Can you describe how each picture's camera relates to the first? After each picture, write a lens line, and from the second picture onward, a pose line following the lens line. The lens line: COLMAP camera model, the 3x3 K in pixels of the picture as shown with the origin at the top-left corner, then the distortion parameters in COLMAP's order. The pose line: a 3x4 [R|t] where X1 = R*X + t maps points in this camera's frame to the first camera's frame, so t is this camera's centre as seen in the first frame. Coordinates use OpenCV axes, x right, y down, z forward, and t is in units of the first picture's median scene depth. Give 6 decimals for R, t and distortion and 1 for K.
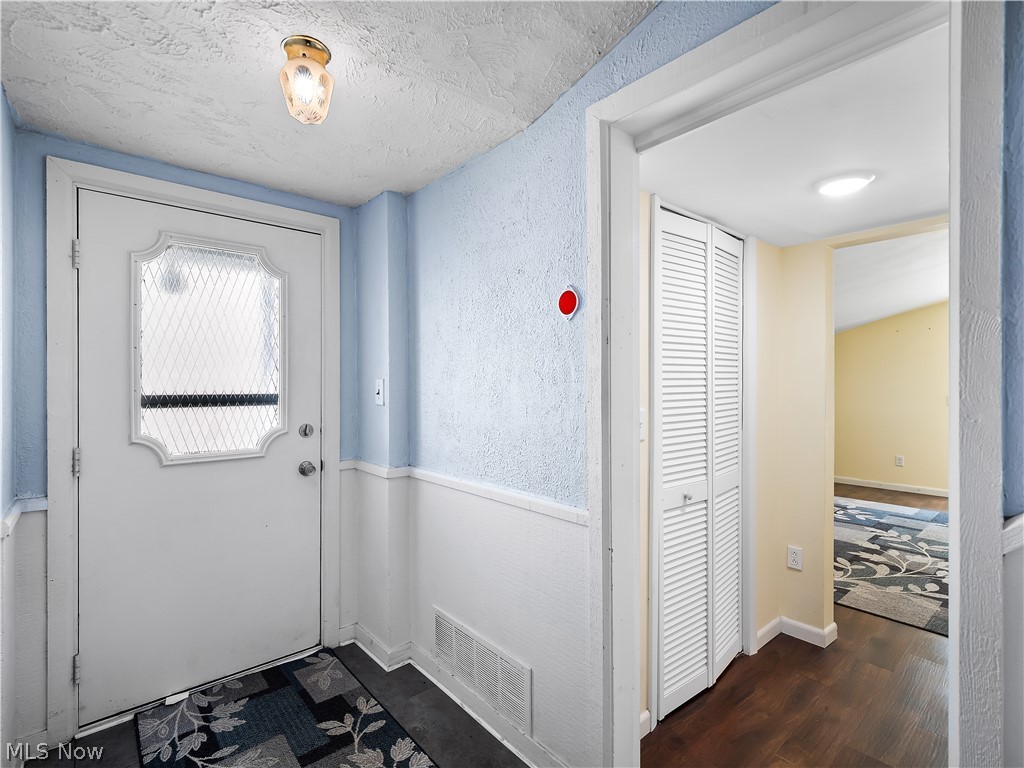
lens RADIAL K [[515.3, 0, 519.5], [0, 515.3, 384.1], [0, 0, 1]] dist [0.002608, -0.002574]
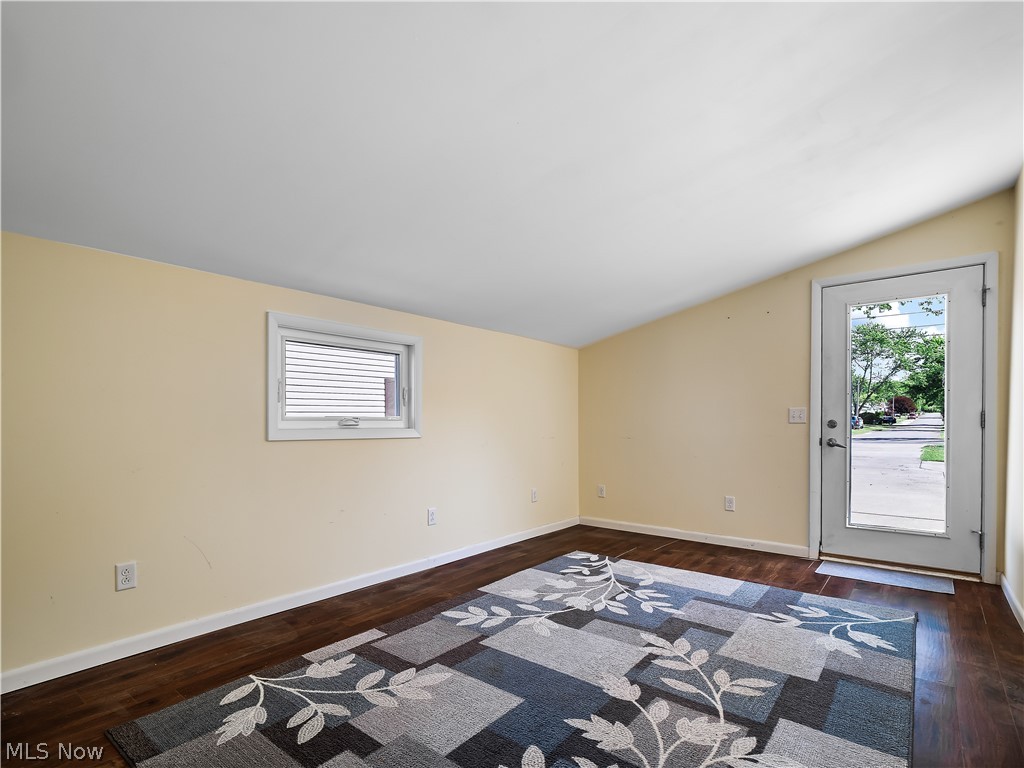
lens RADIAL K [[515.3, 0, 514.6], [0, 515.3, 385.3], [0, 0, 1]] dist [0.002608, -0.002574]
pose [[0.986213, 0.005729, 0.165384, 0.491117], [0.006432, 0.997318, -0.072905, 0.053575], [-0.165359, 0.072964, 0.983531, 0.503524]]
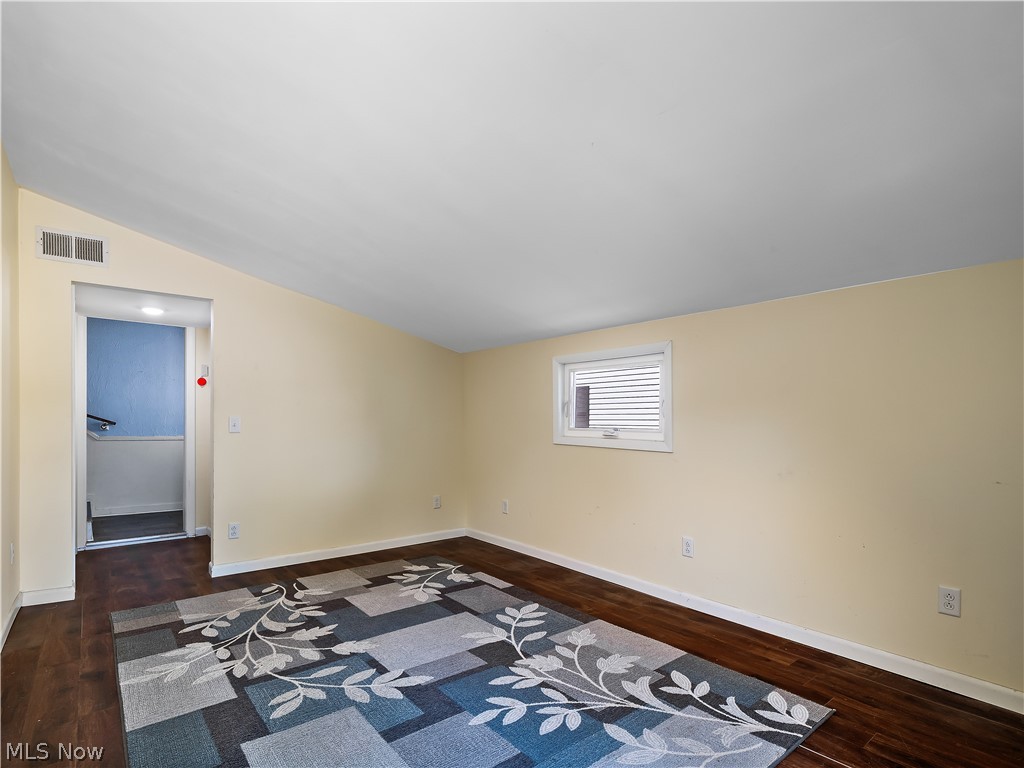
lens RADIAL K [[515.3, 0, 512.7], [0, 515.3, 381.4], [0, 0, 1]] dist [0.002608, -0.002574]
pose [[-0.043334, -0.080800, -0.995788, 1.326191], [-0.018154, 0.996623, -0.080078, 0.035480], [0.998896, 0.014607, -0.044654, 1.226522]]
